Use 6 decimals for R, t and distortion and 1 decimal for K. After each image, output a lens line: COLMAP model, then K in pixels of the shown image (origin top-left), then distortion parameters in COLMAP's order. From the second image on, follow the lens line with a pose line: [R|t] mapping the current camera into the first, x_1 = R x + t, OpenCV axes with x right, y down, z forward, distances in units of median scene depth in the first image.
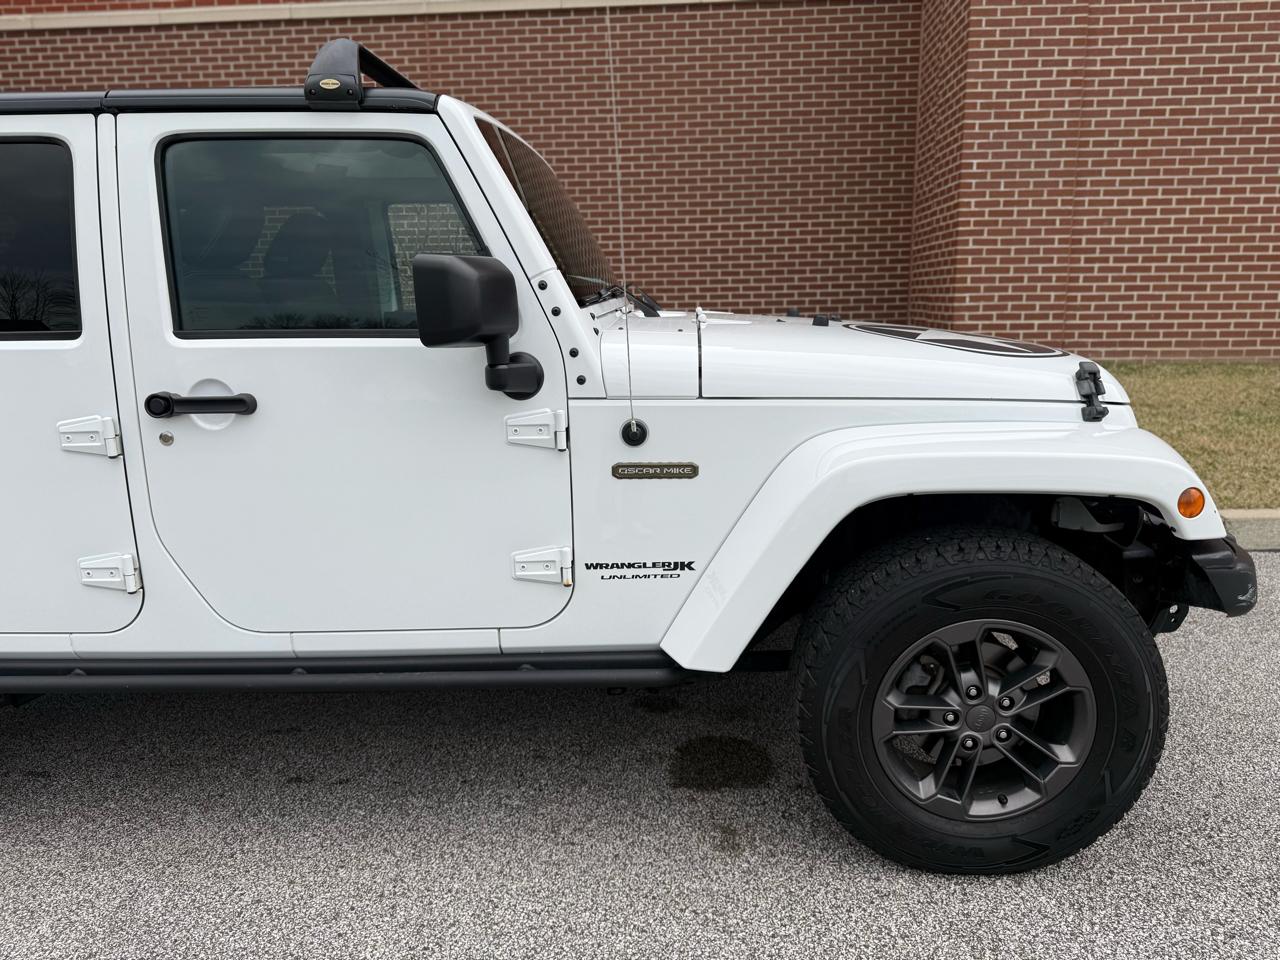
lens RADIAL K [[911.3, 0, 631.9], [0, 911.3, 482.9], [0, 0, 1]] dist [-0.002736, 0.000586]
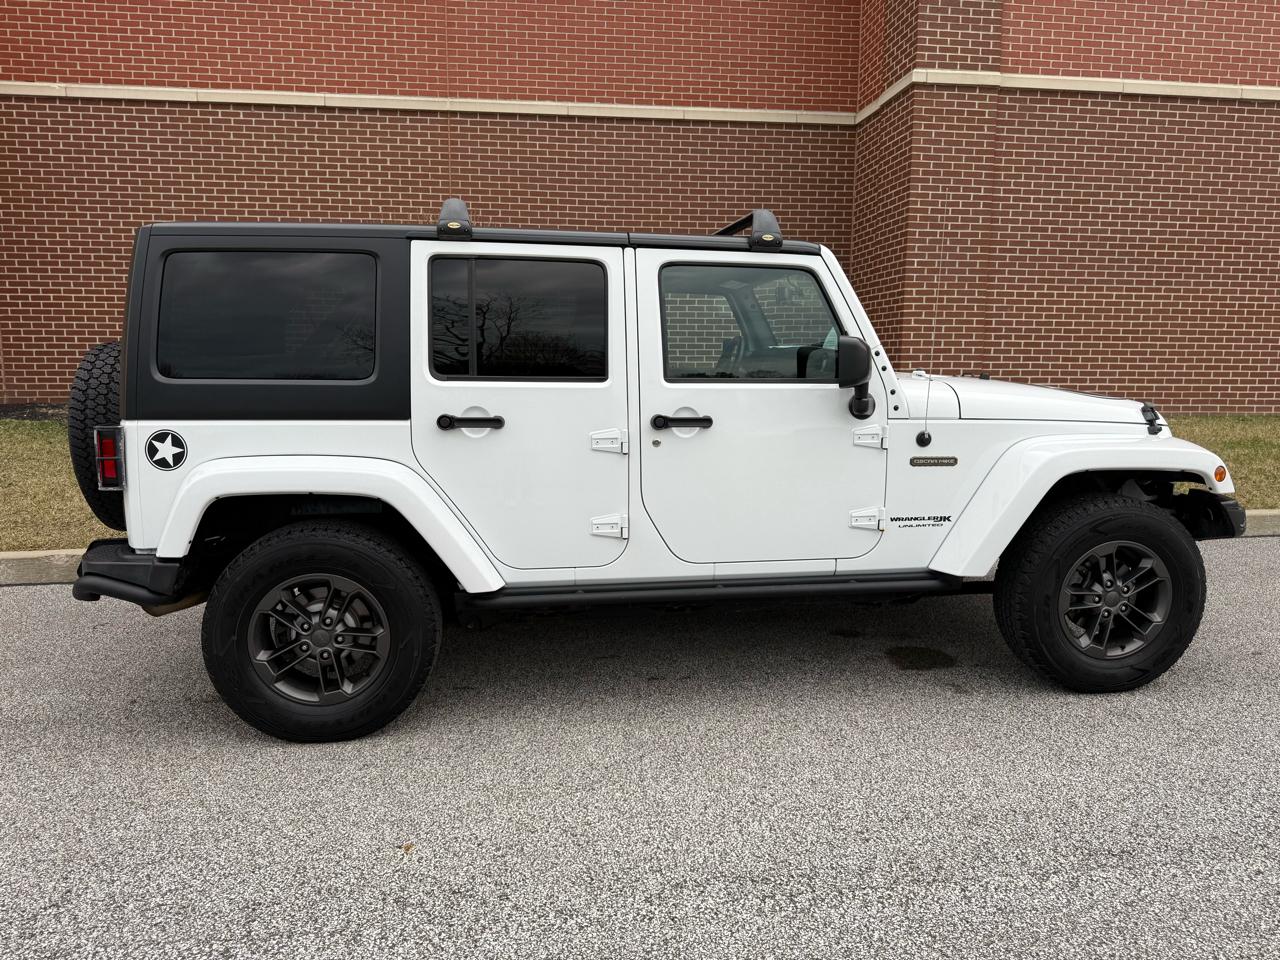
lens RADIAL K [[904.4, 0, 637.5], [0, 904.4, 479.7], [0, 0, 1]] dist [0.020154, -0.023315]
pose [[0.982787, -0.004350, 0.184692, -0.824503], [0.016532, 0.997783, -0.064471, 0.118736], [-0.184002, 0.066415, 0.980679, -0.566547]]
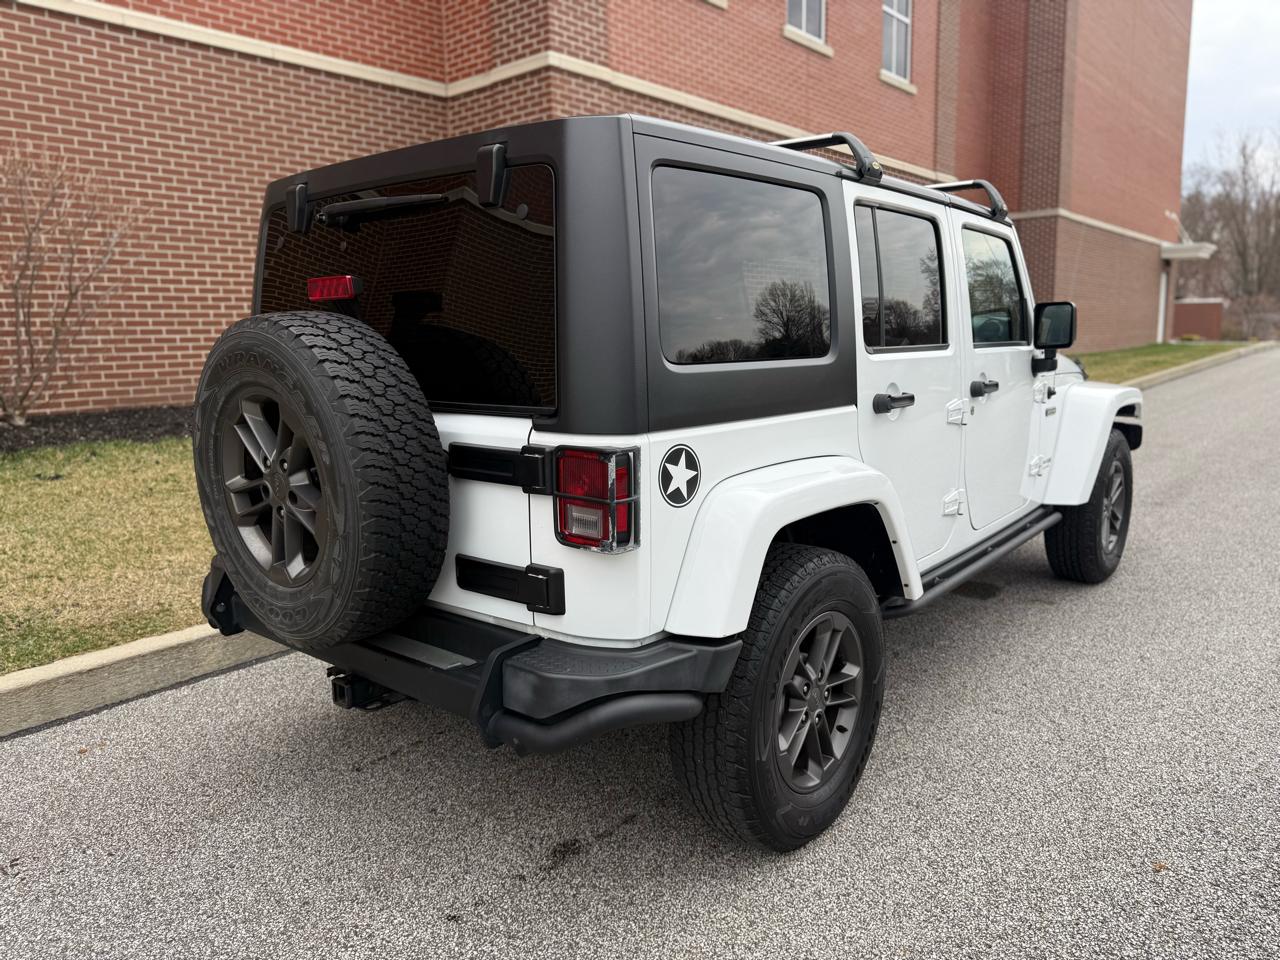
lens RADIAL K [[913.3, 0, 643.5], [0, 913.3, 481.7], [0, 0, 1]] dist [0.005700, -0.006158]
pose [[0.601335, -0.121885, 0.789646, -2.088924], [0.174324, 0.984501, 0.019209, -0.056394], [-0.779748, 0.126104, 0.613262, 0.467179]]
